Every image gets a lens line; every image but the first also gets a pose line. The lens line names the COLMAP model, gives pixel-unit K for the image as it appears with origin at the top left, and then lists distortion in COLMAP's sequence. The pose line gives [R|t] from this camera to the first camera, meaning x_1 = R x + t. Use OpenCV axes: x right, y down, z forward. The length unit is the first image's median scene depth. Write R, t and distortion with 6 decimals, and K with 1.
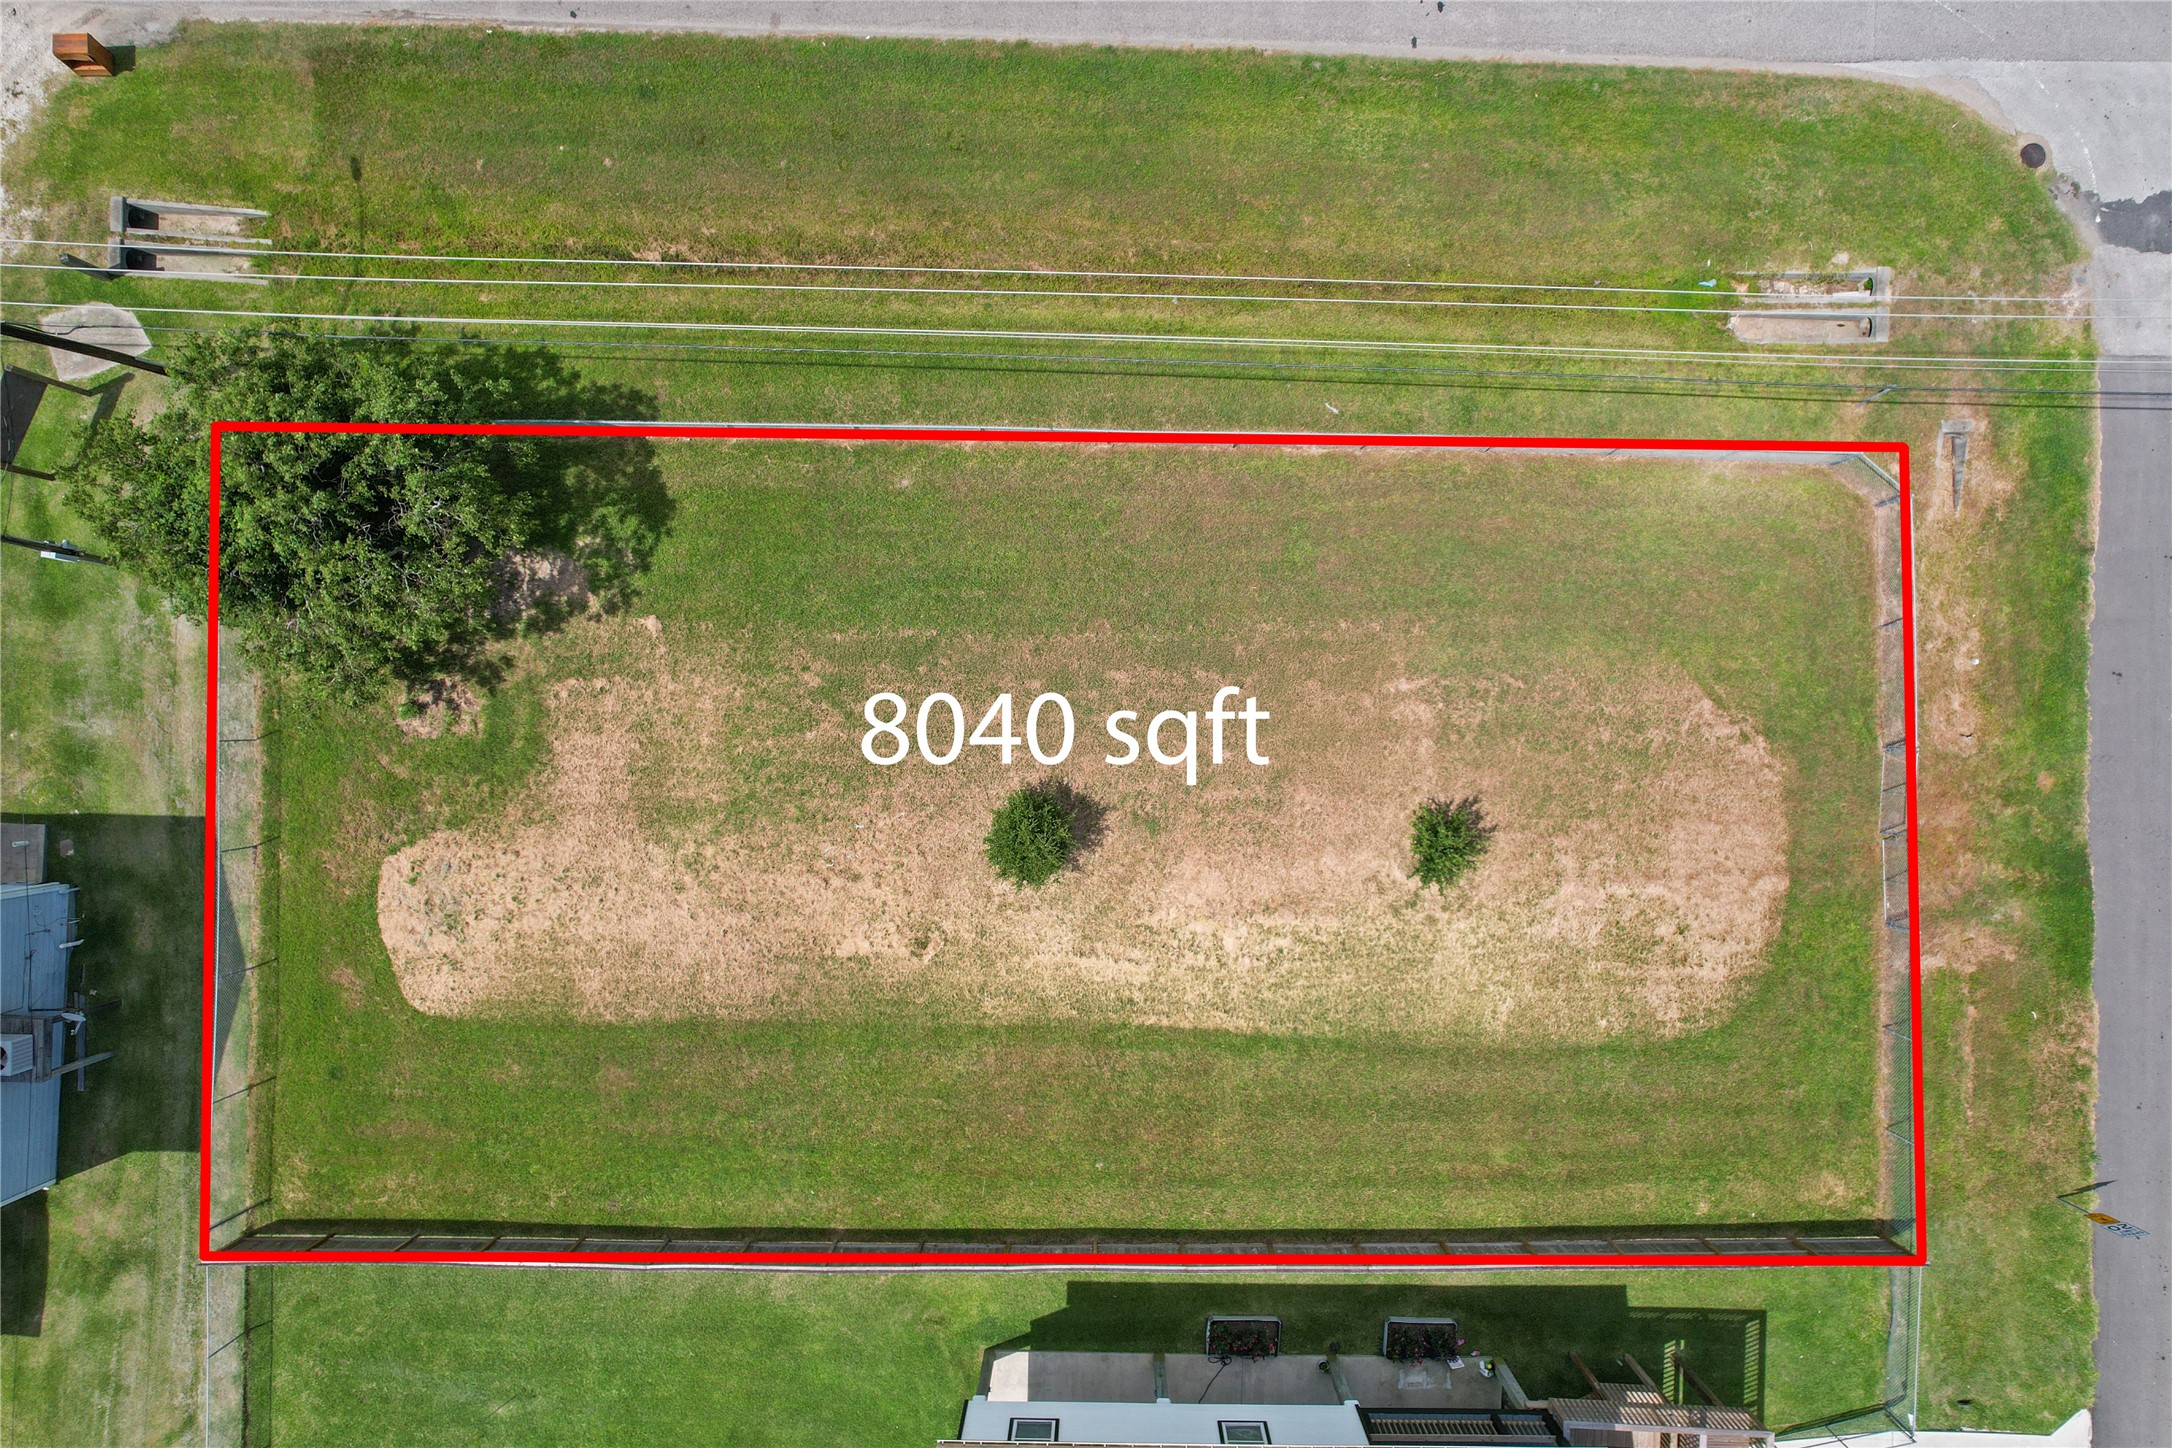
lens RADIAL K [[1391.0, 0, 1092.4], [0, 1391.0, 733.5], [0, 0, 1]] dist [-0.076083, 0.070414]
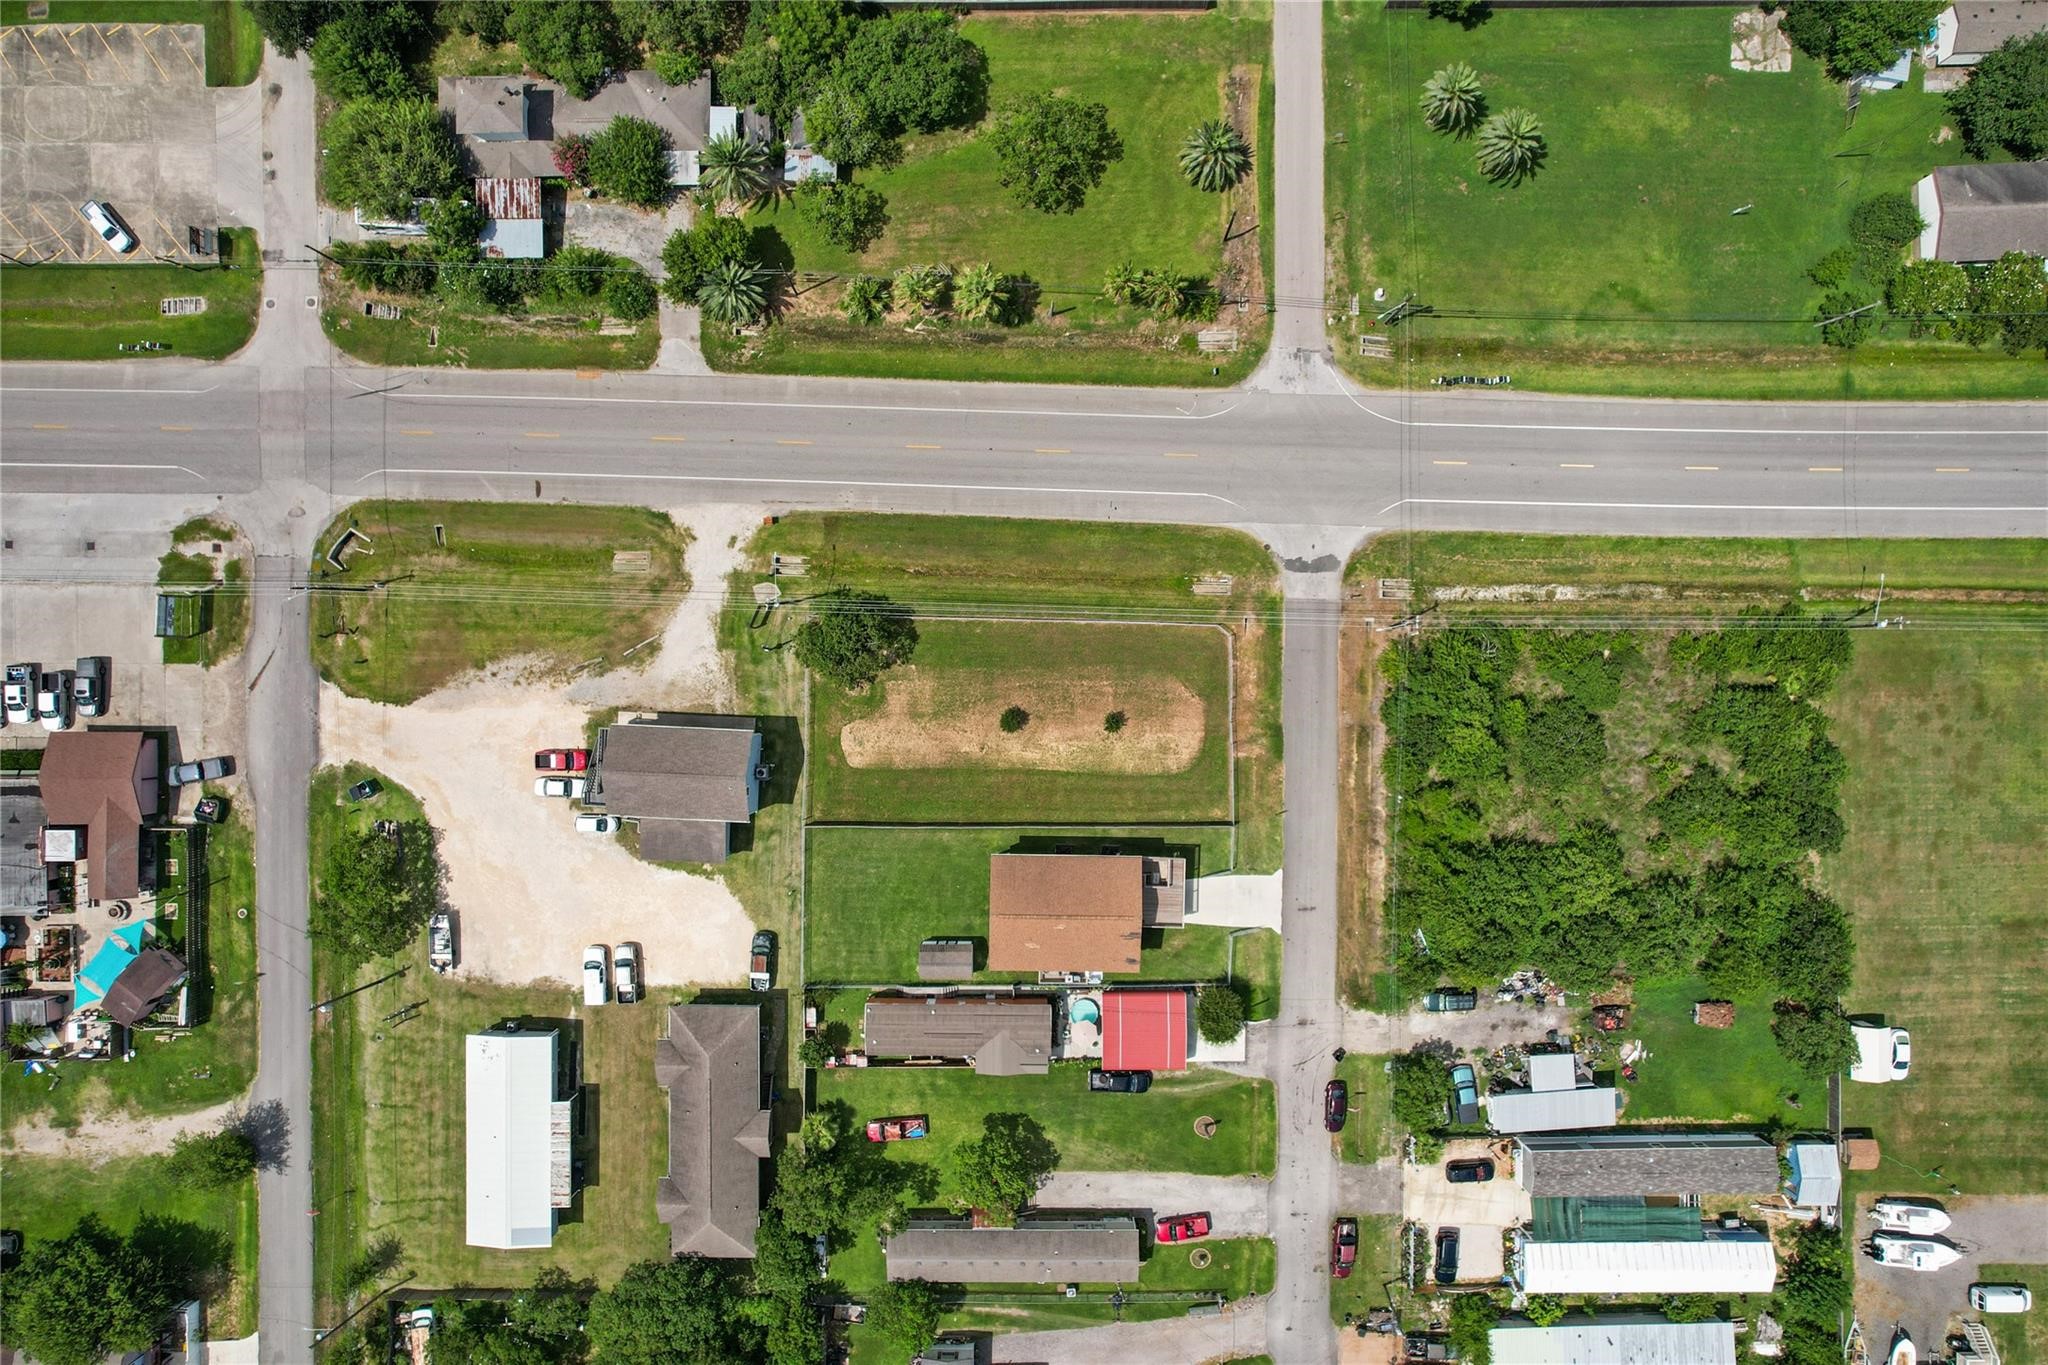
lens RADIAL K [[1311.5, 0, 1030.1], [0, 1311.5, 691.5], [0, 0, 1]] dist [-0.076083, 0.070414]
pose [[0.999991, 0.001327, 0.004129, -0.003926], [-0.001336, 0.999996, 0.002341, -0.018702], [-0.004125, -0.002346, 0.999989, -2.709706]]
